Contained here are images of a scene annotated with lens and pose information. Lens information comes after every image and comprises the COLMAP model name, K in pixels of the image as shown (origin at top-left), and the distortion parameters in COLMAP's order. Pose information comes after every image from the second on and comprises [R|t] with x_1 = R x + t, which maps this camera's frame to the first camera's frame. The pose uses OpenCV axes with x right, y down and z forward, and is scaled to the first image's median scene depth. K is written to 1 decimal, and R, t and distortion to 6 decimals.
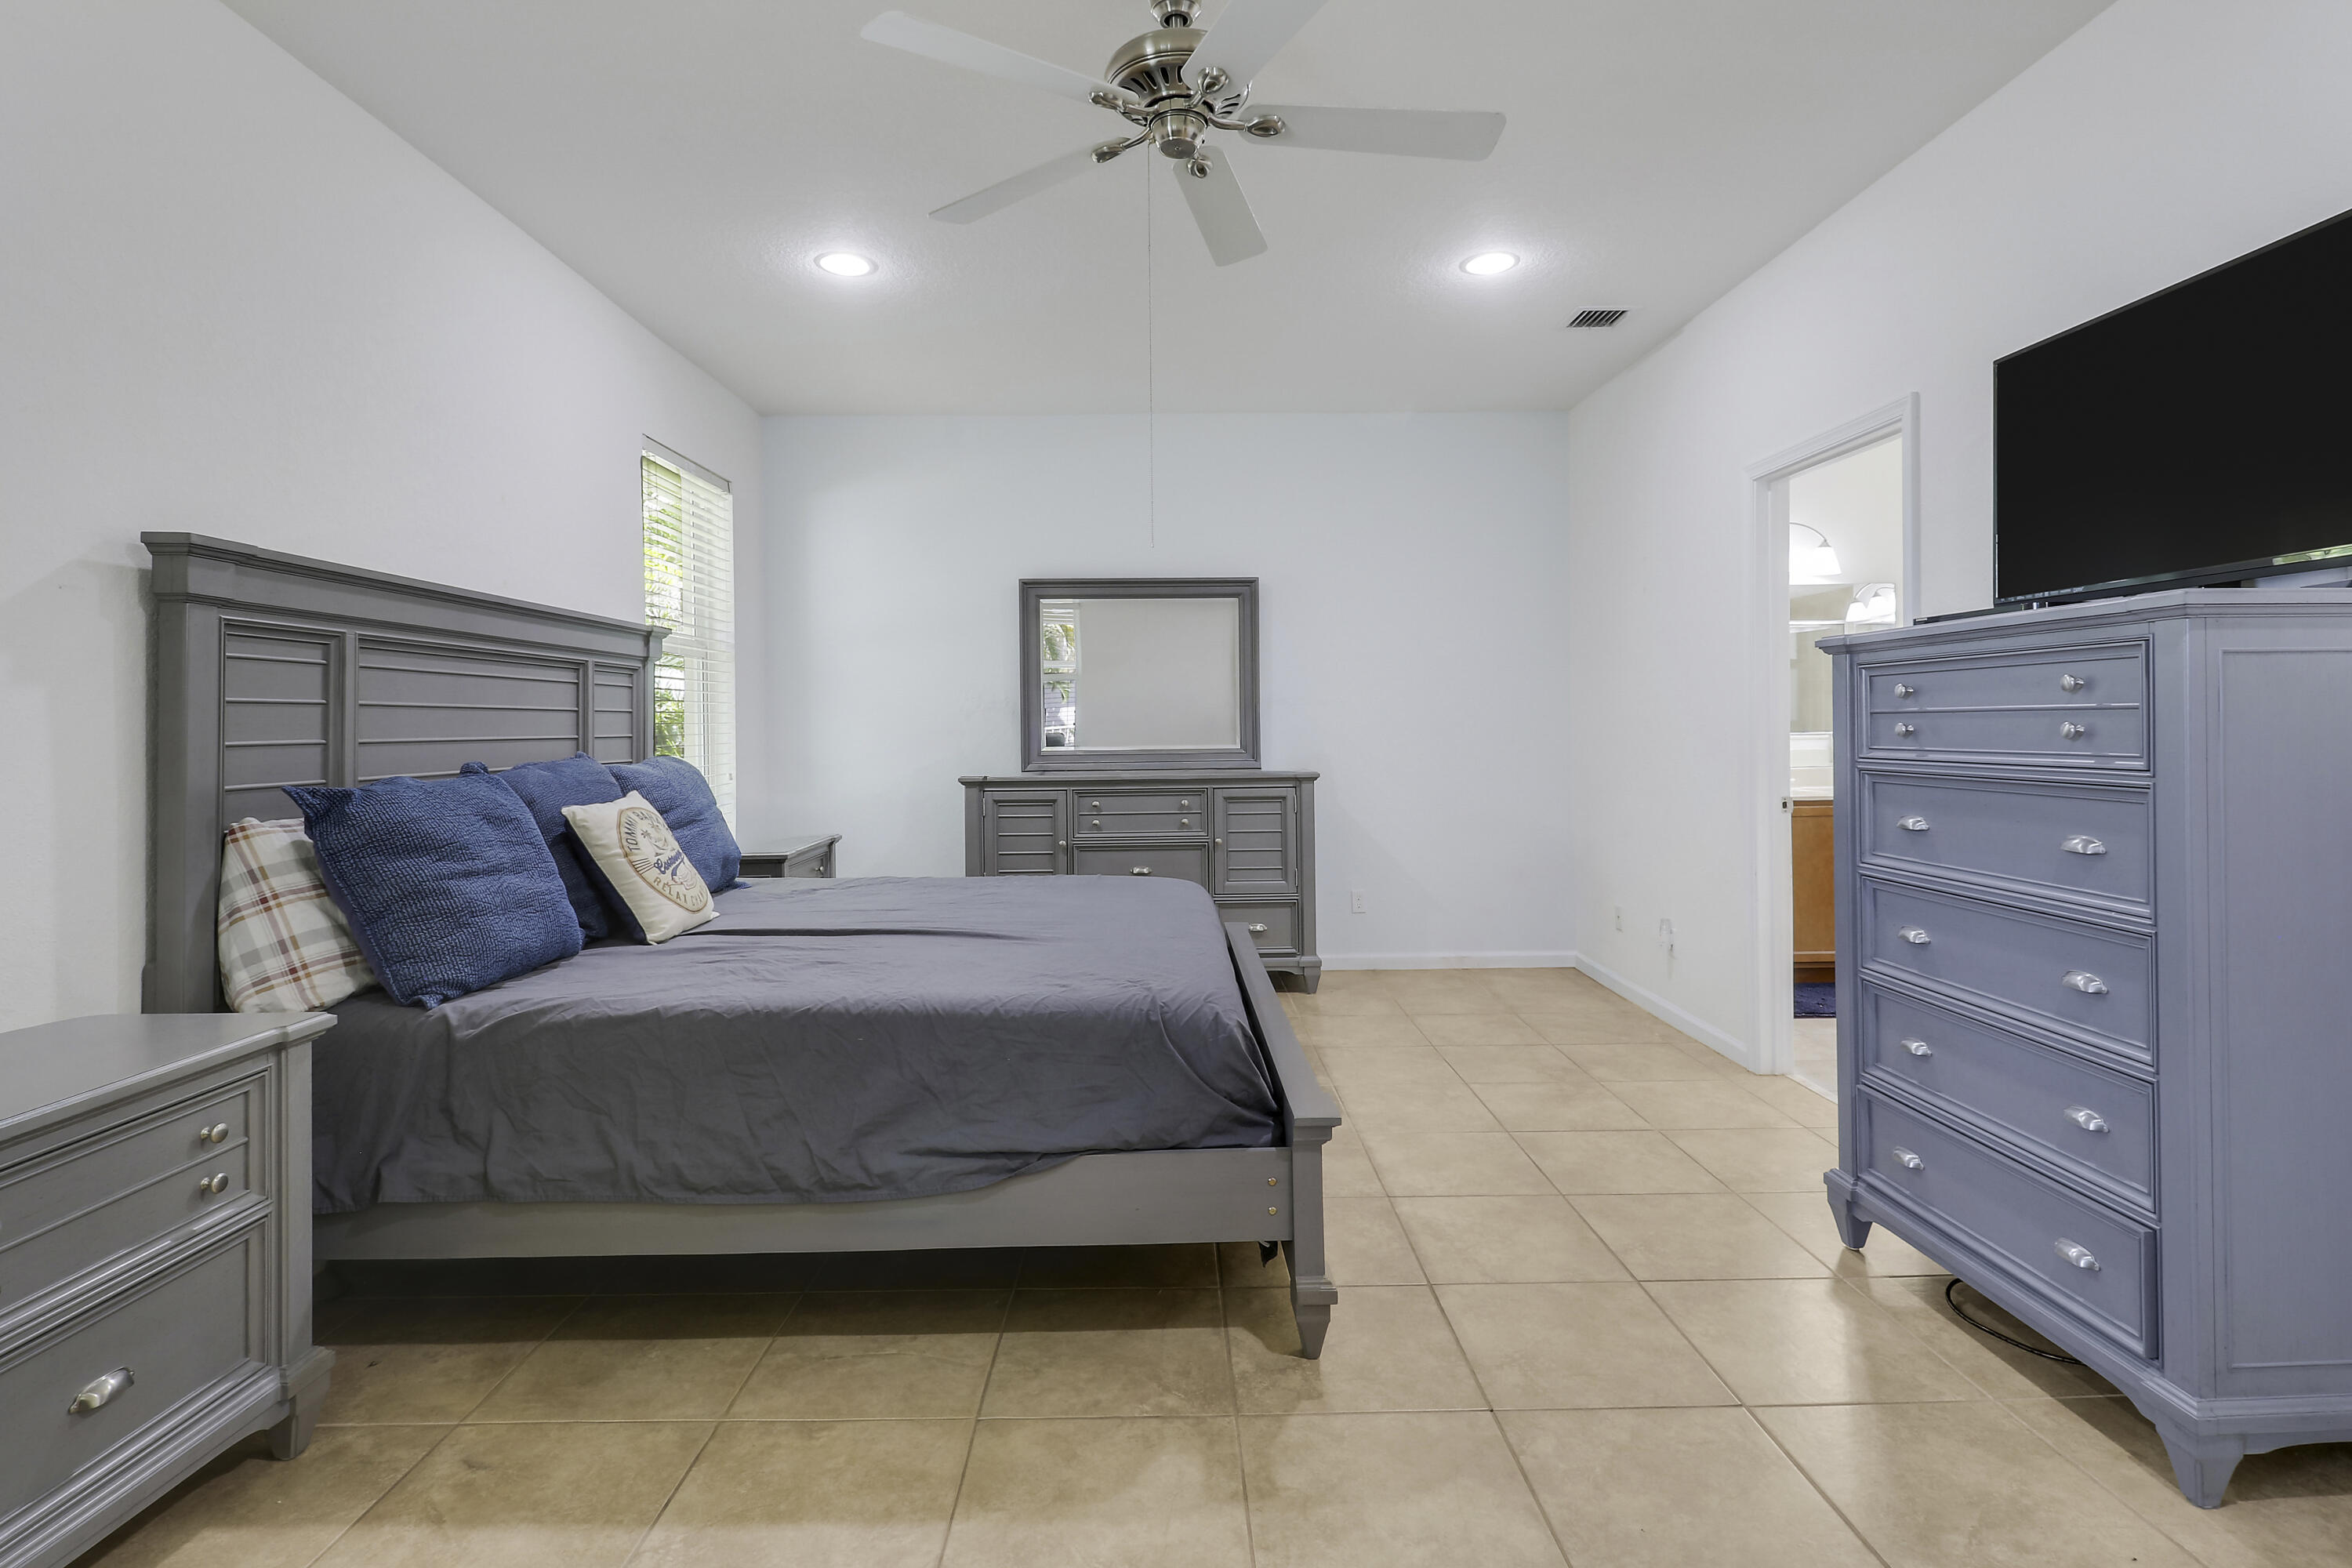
lens RADIAL K [[1111.1, 0, 1199.5], [0, 1111.1, 727.5], [0, 0, 1]] dist [0.010384, -0.011795]
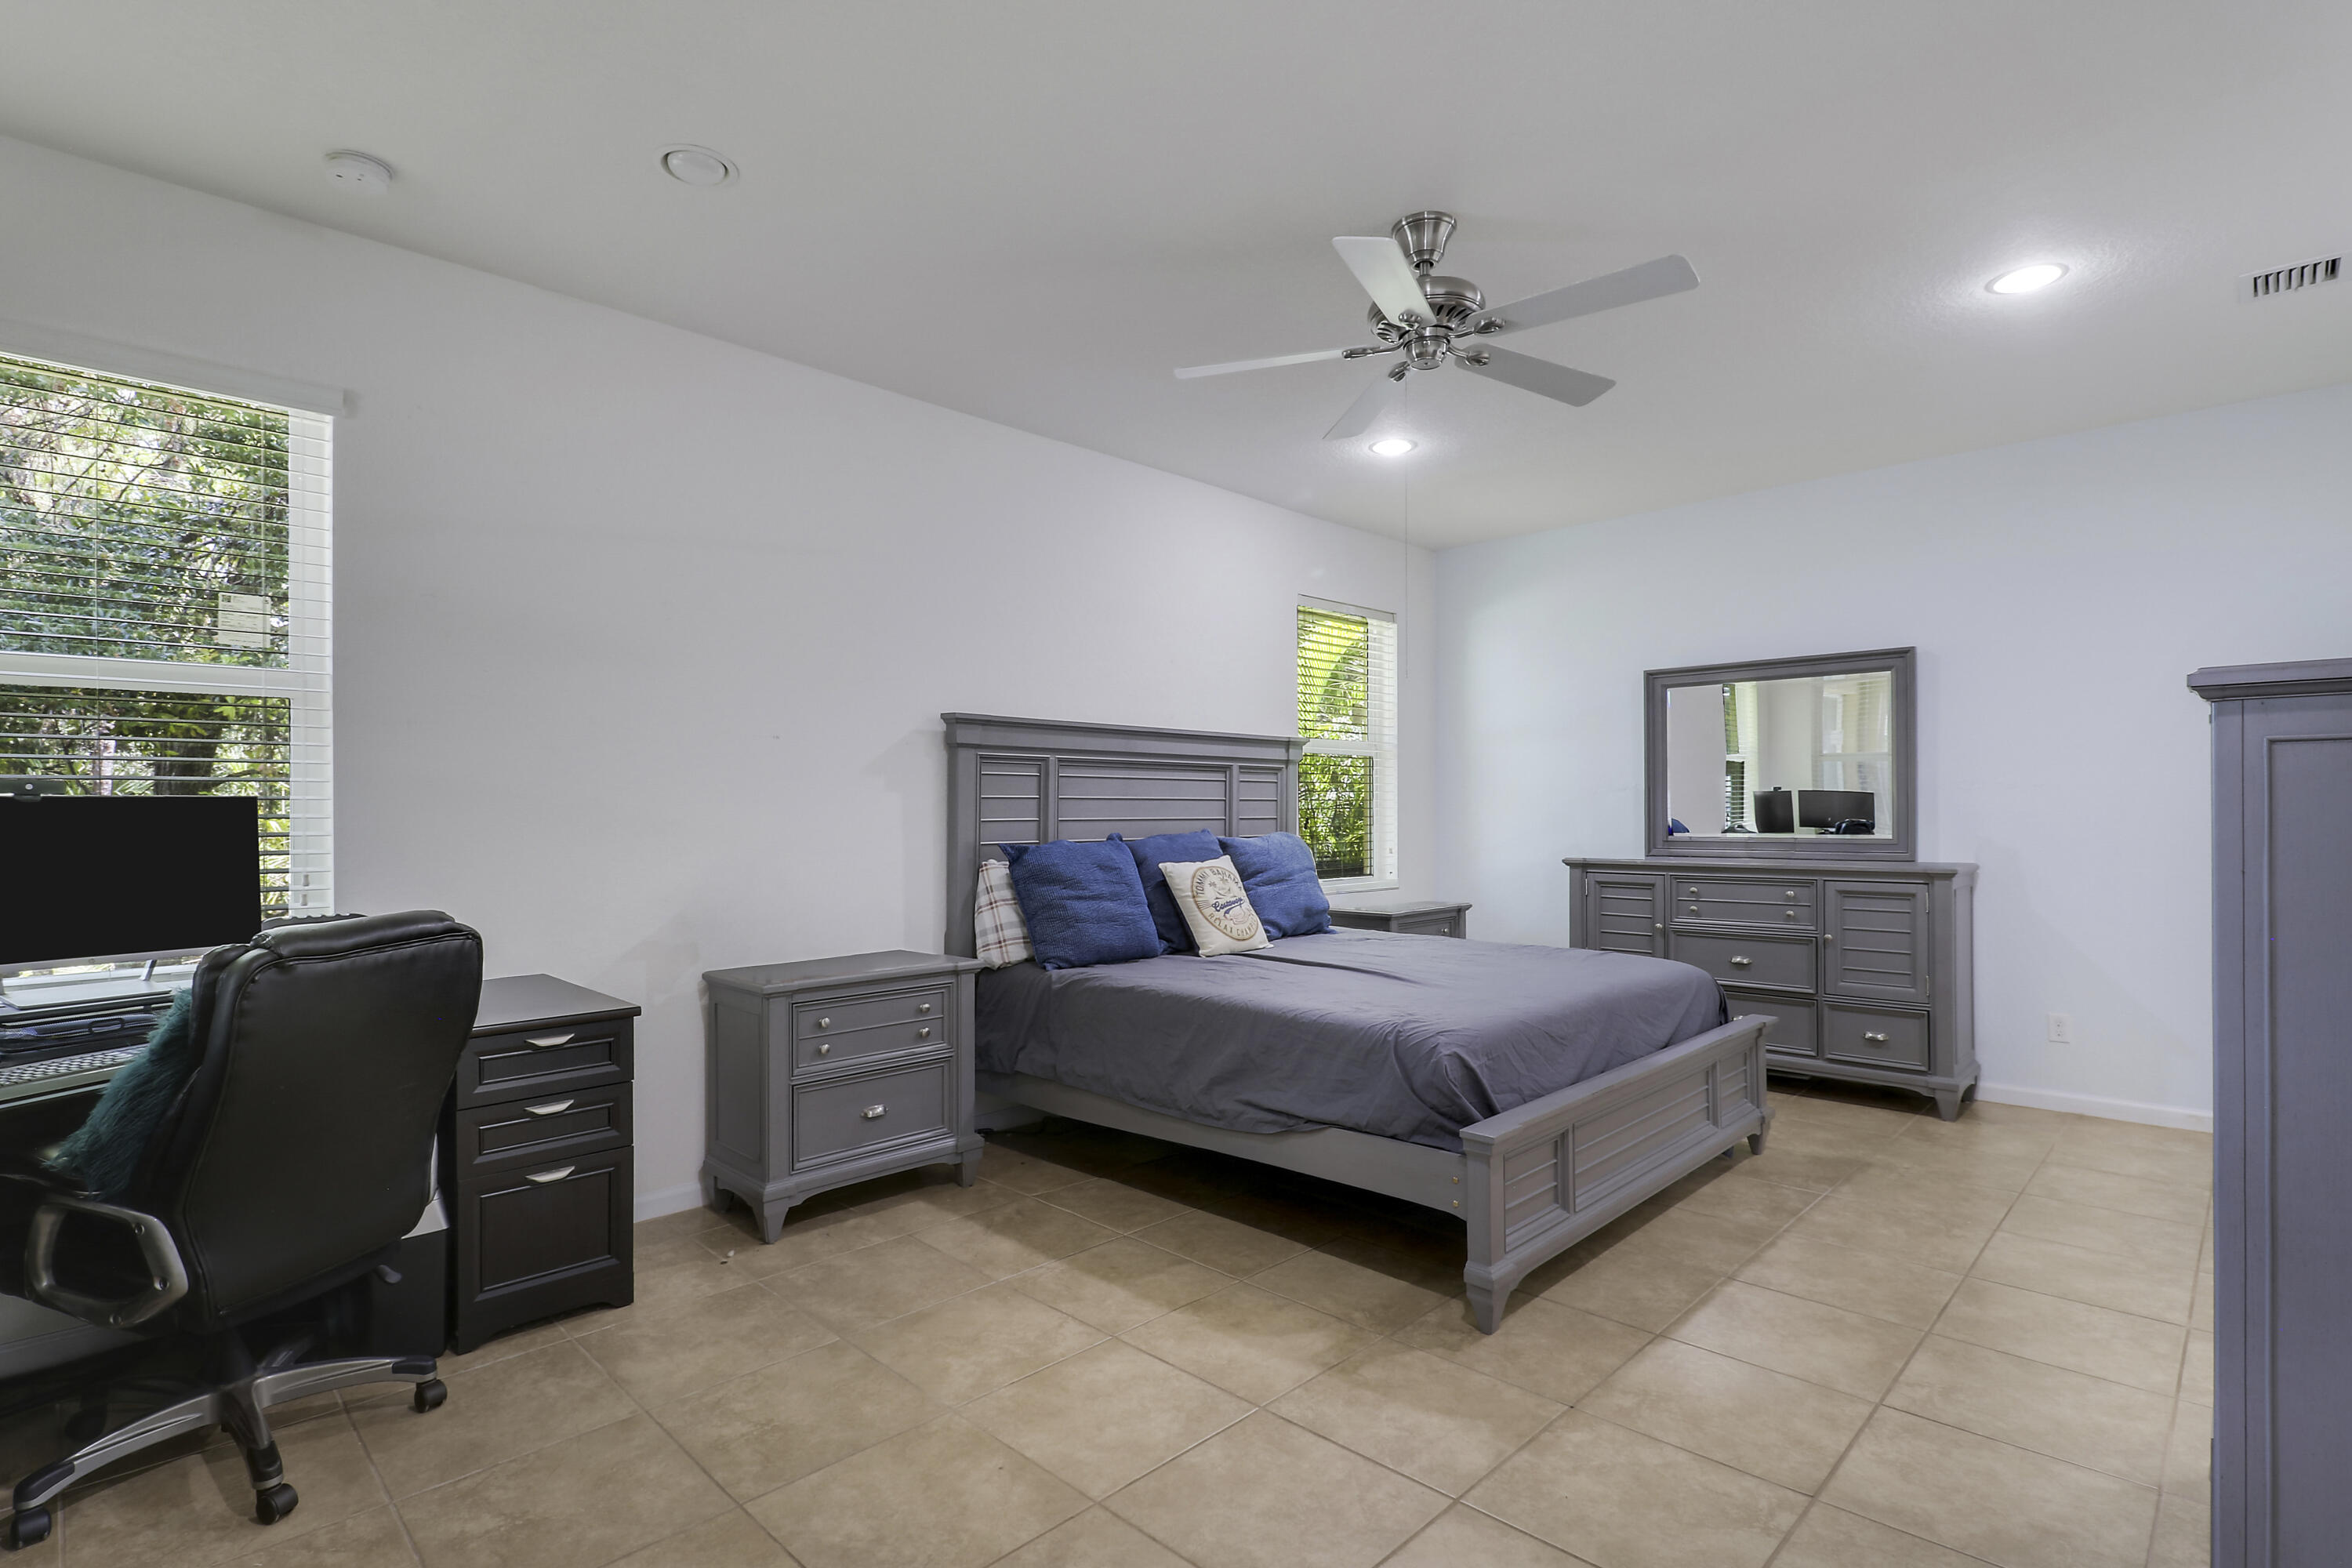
lens RADIAL K [[1093.3, 0, 1176.0], [0, 1093.3, 784.0], [0, 0, 1]] dist [-0.002323, -0.013991]
pose [[0.710524, -0.009772, -0.703605, 0.657326], [-0.006317, 0.999775, -0.020264, -0.010768], [0.703644, 0.018842, 0.710303, -0.095686]]
